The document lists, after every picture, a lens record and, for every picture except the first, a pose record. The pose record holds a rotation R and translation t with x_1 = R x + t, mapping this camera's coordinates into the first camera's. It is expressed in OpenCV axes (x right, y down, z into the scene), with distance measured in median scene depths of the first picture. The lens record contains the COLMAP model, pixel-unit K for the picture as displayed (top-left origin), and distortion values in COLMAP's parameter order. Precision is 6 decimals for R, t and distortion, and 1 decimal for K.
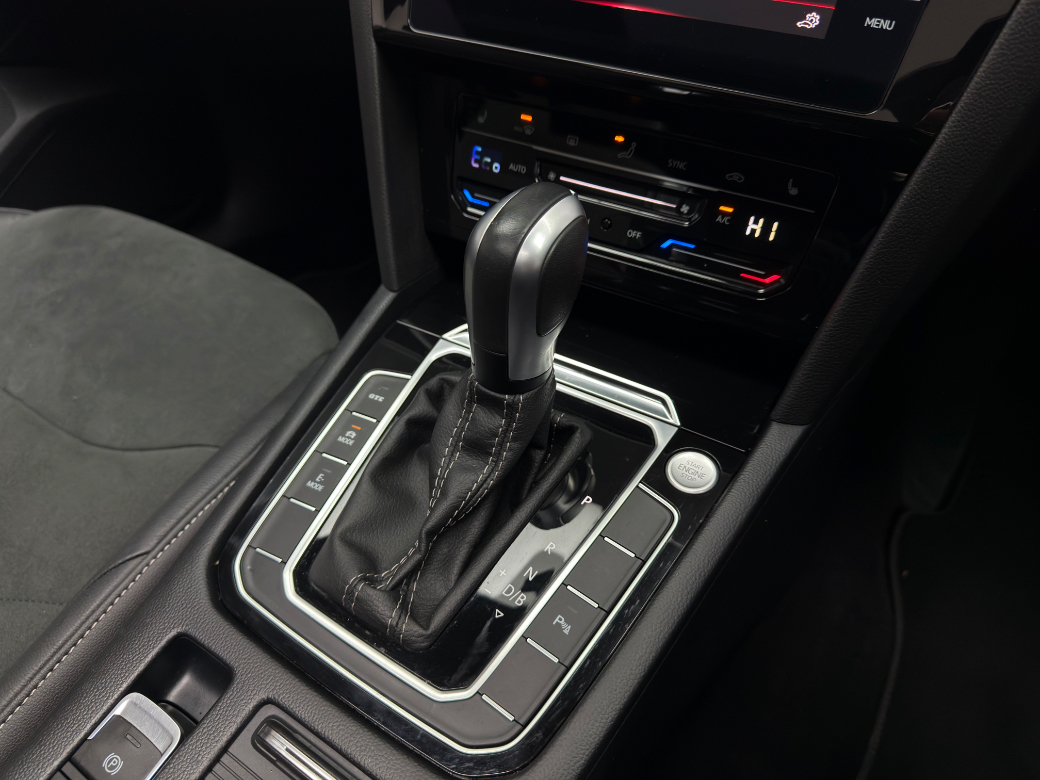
lens RADIAL K [[724.5, 0, 516.8], [0, 724.5, 397.2], [0, 0, 1]] dist [0.012307, -0.000630]
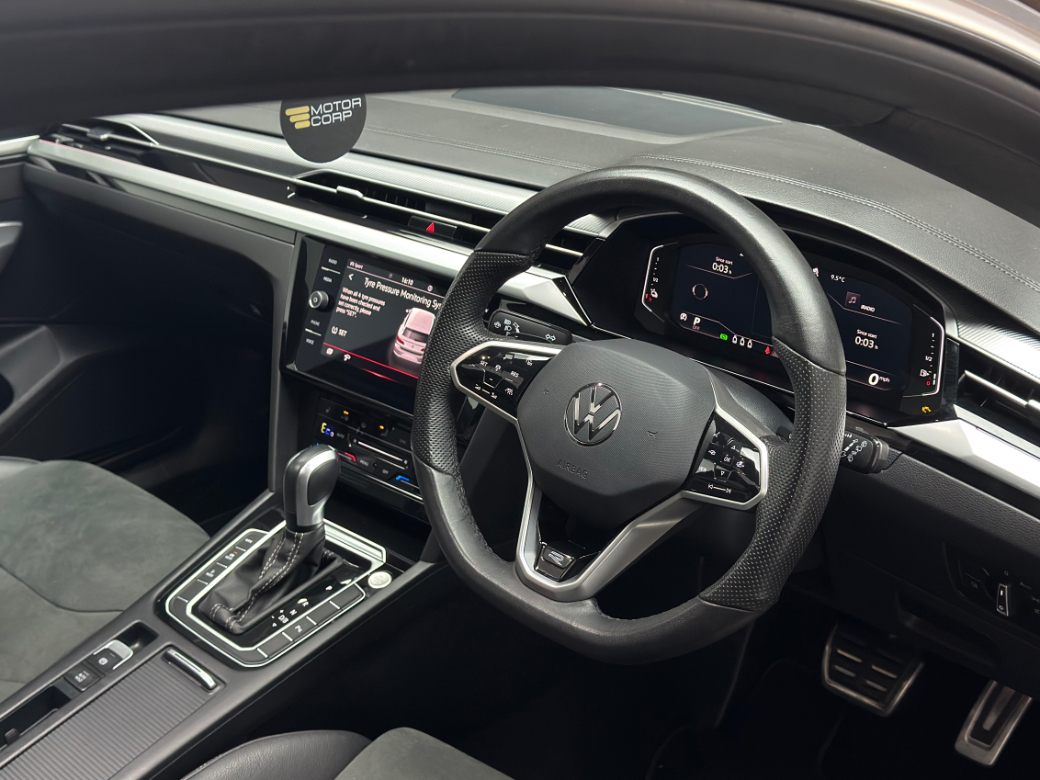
lens RADIAL K [[1290.2, 0, 522.6], [0, 1290.2, 390.2], [0, 0, 1]] dist [0.021962, 0.000000]
pose [[0.988541, 0.077045, -0.129810, 1.100360], [-0.113389, 0.946660, -0.301627, 0.667766], [0.099647, 0.312889, 0.944548, -2.702351]]
